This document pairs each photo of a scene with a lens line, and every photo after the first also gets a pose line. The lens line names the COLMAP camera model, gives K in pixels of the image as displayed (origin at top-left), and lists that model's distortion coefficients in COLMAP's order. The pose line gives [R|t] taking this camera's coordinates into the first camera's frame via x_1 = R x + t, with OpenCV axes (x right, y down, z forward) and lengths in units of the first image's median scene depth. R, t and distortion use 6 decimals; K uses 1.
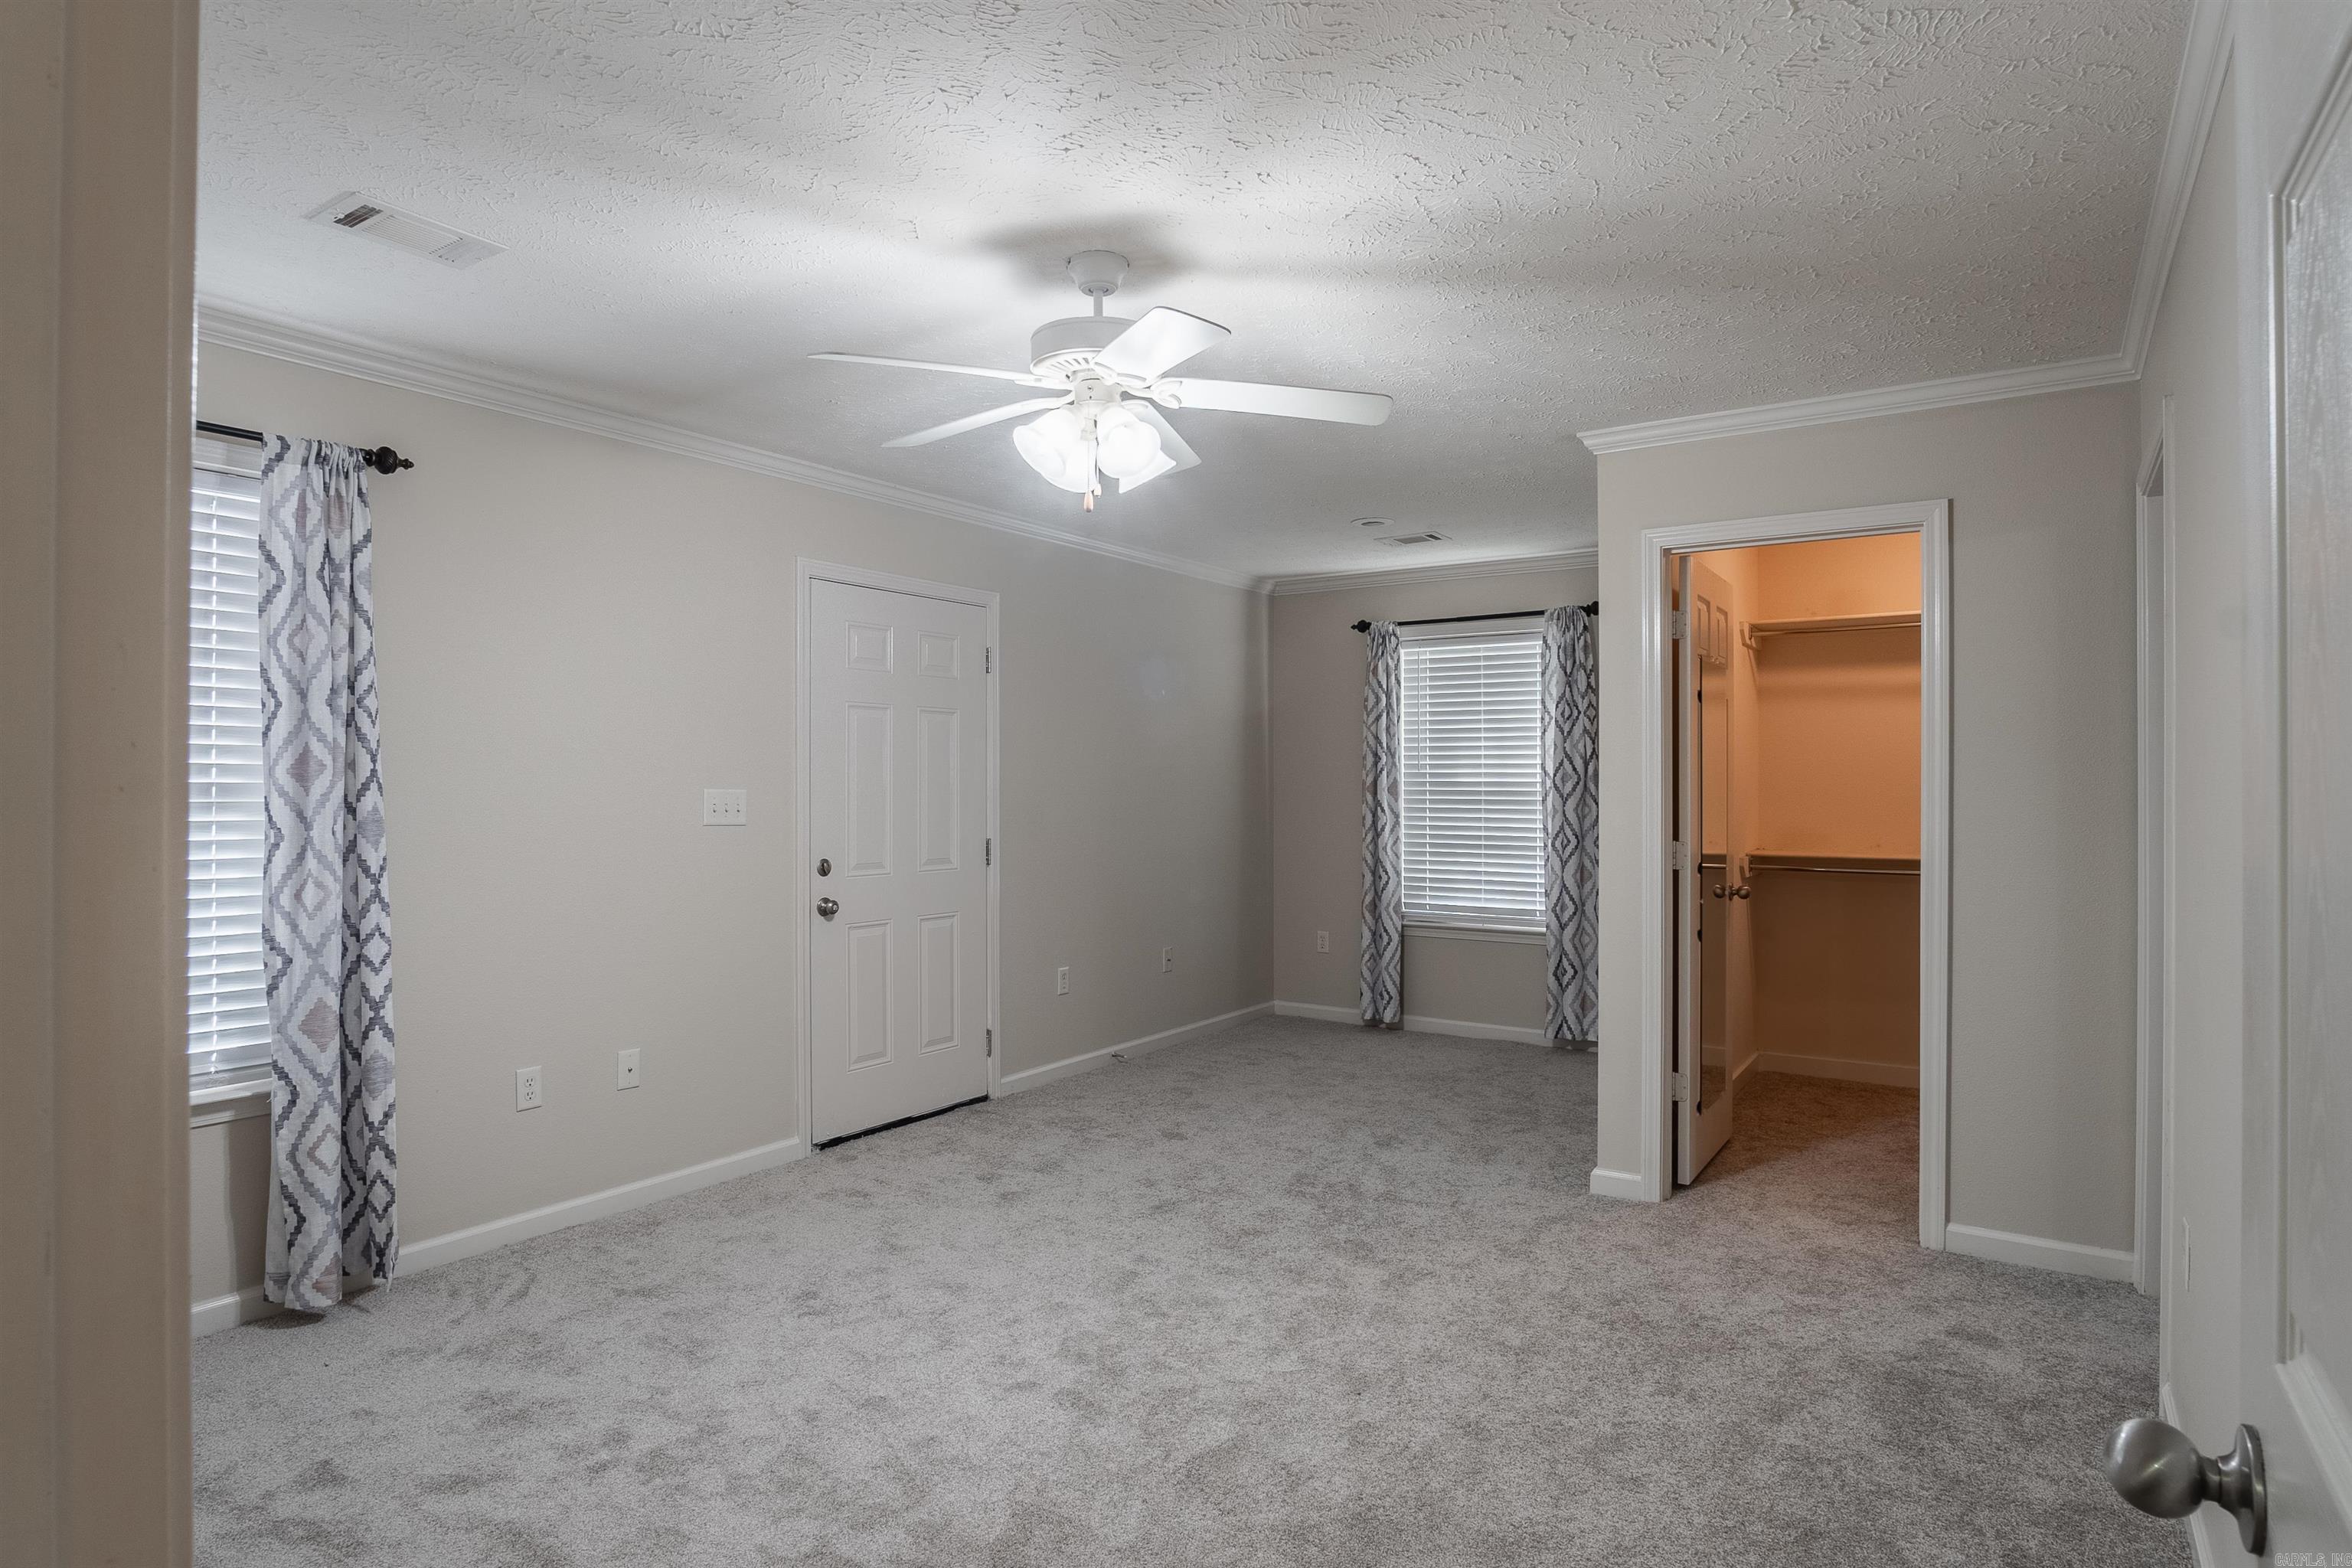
lens RADIAL K [[1295.5, 0, 1170.6], [0, 1295.5, 778.7], [0, 0, 1]] dist [-0.027711, 0.006924]
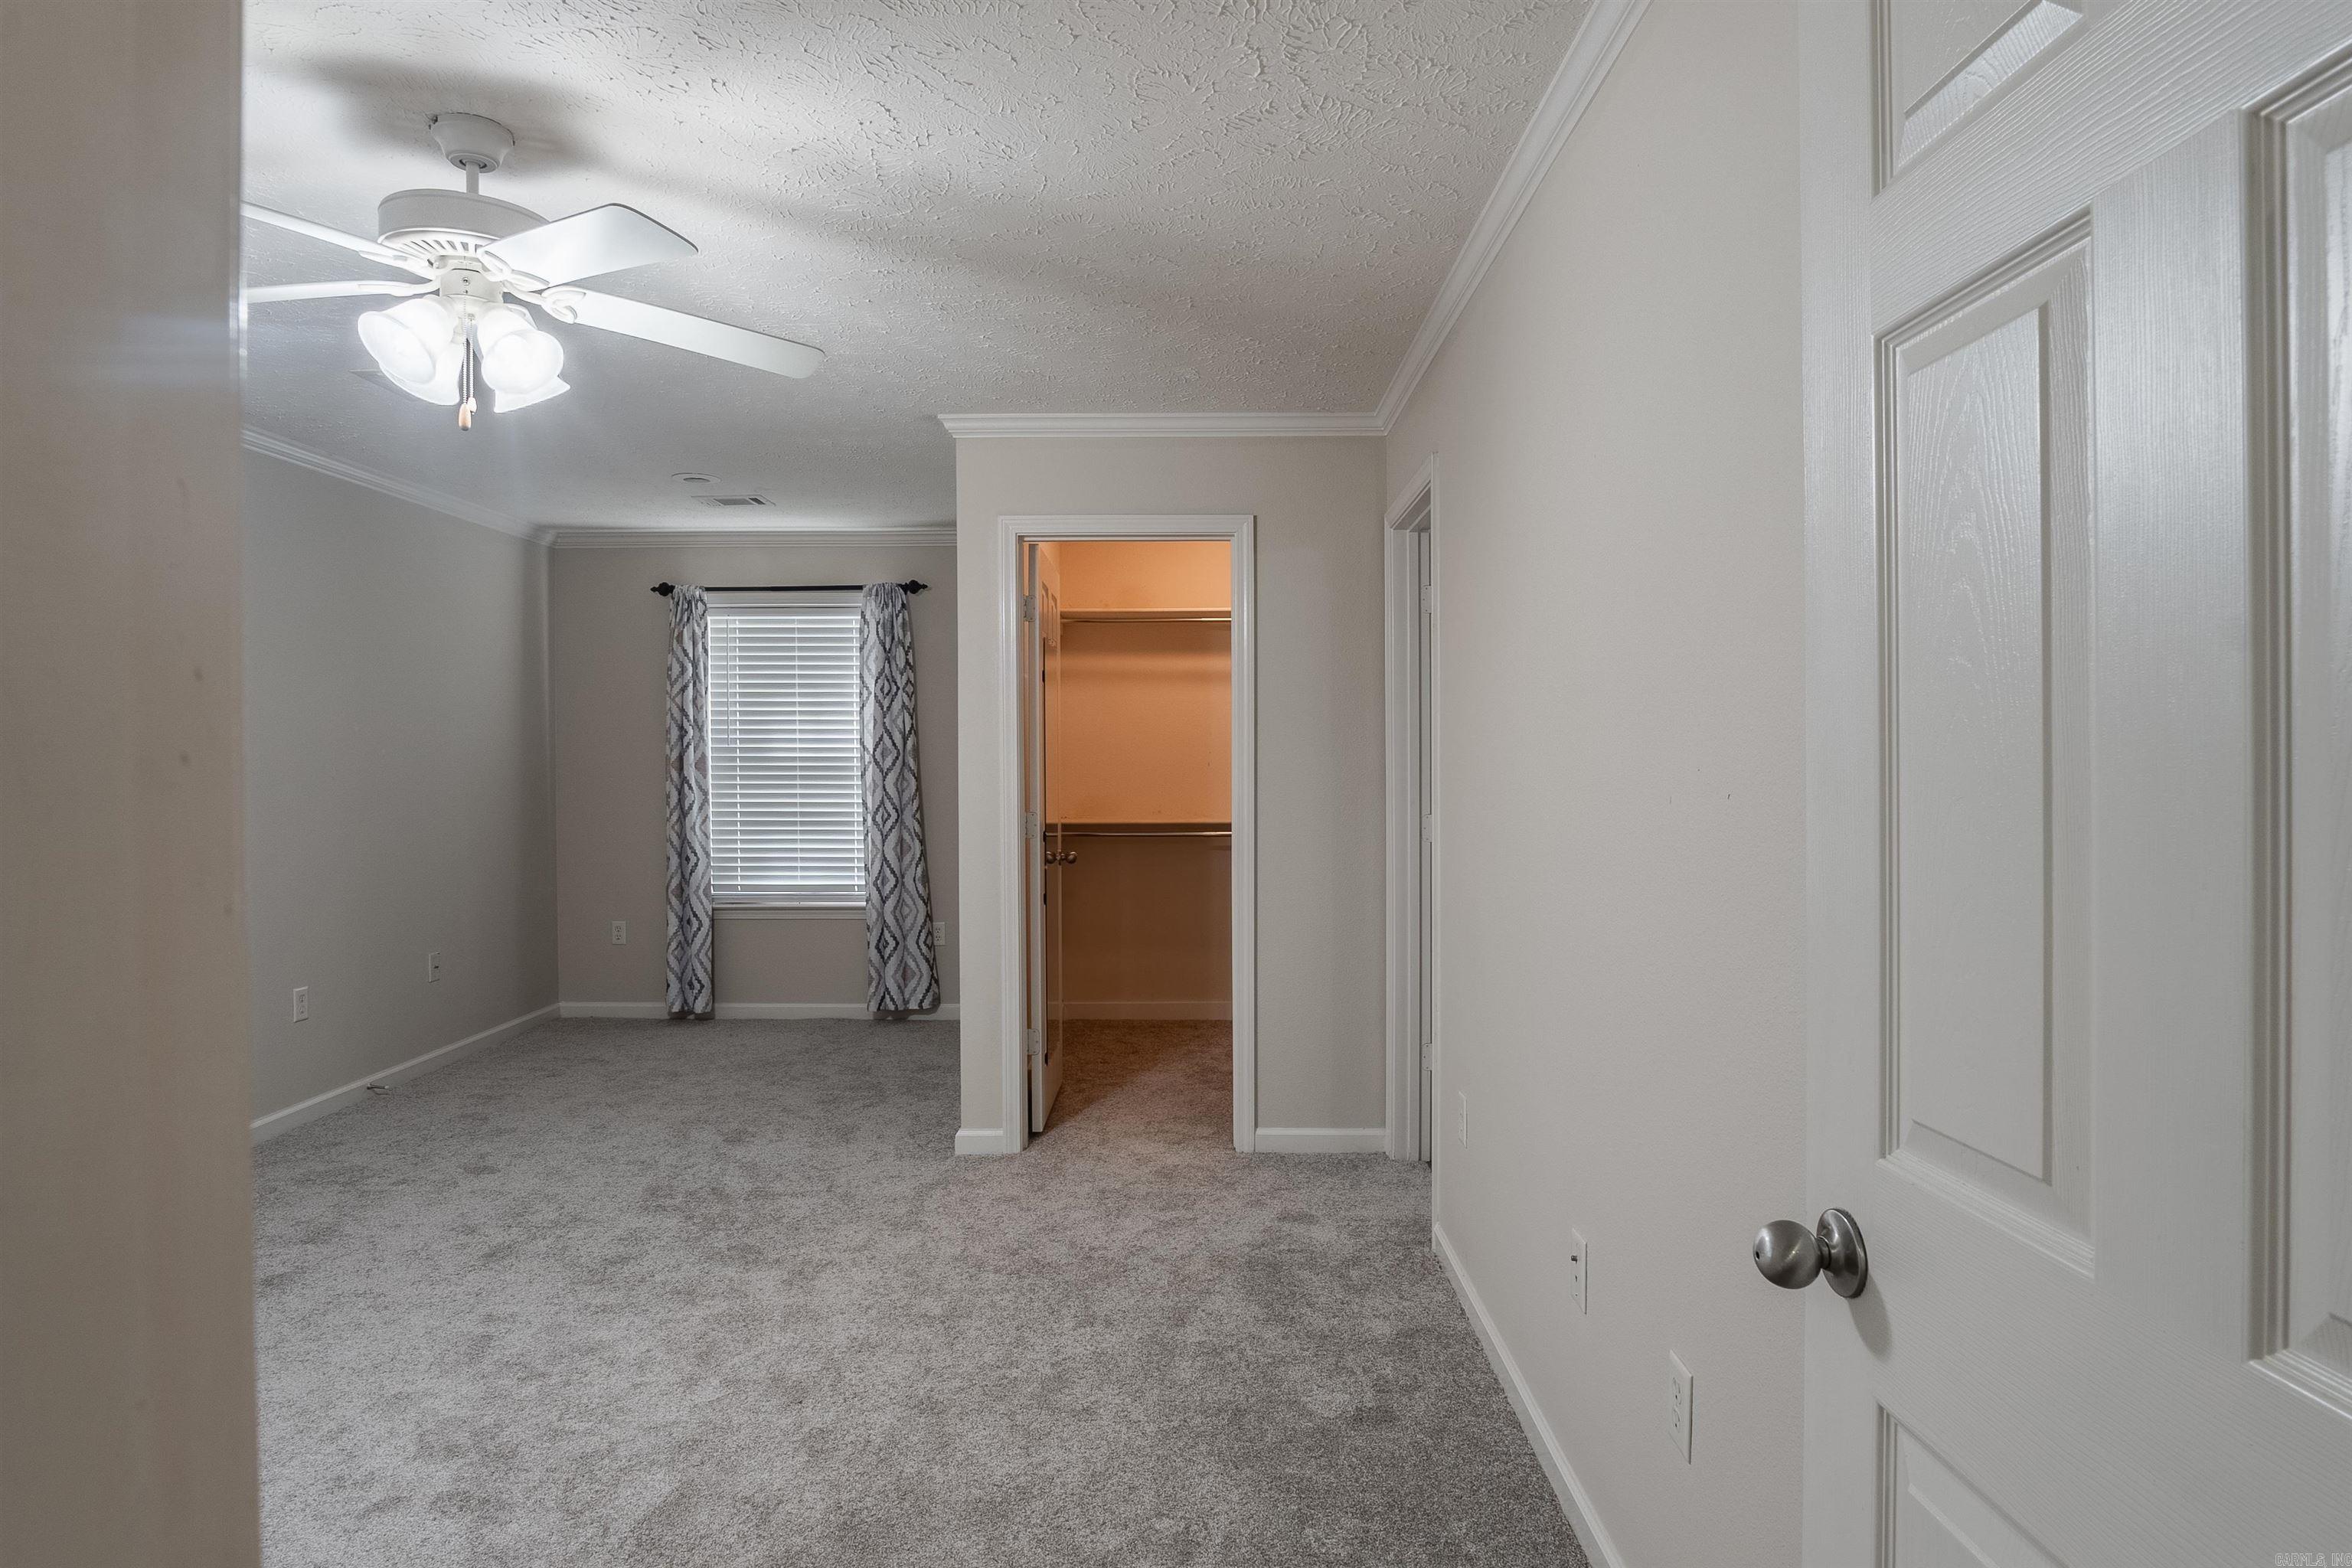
lens RADIAL K [[1295.5, 0, 1186.4], [0, 1295.5, 766.9], [0, 0, 1]] dist [-0.027711, 0.006924]
pose [[0.828724, -0.006429, 0.559620, -0.116139], [0.000983, 0.999949, 0.010032, 0.001010], [-0.559656, -0.007763, 0.828688, 0.049436]]
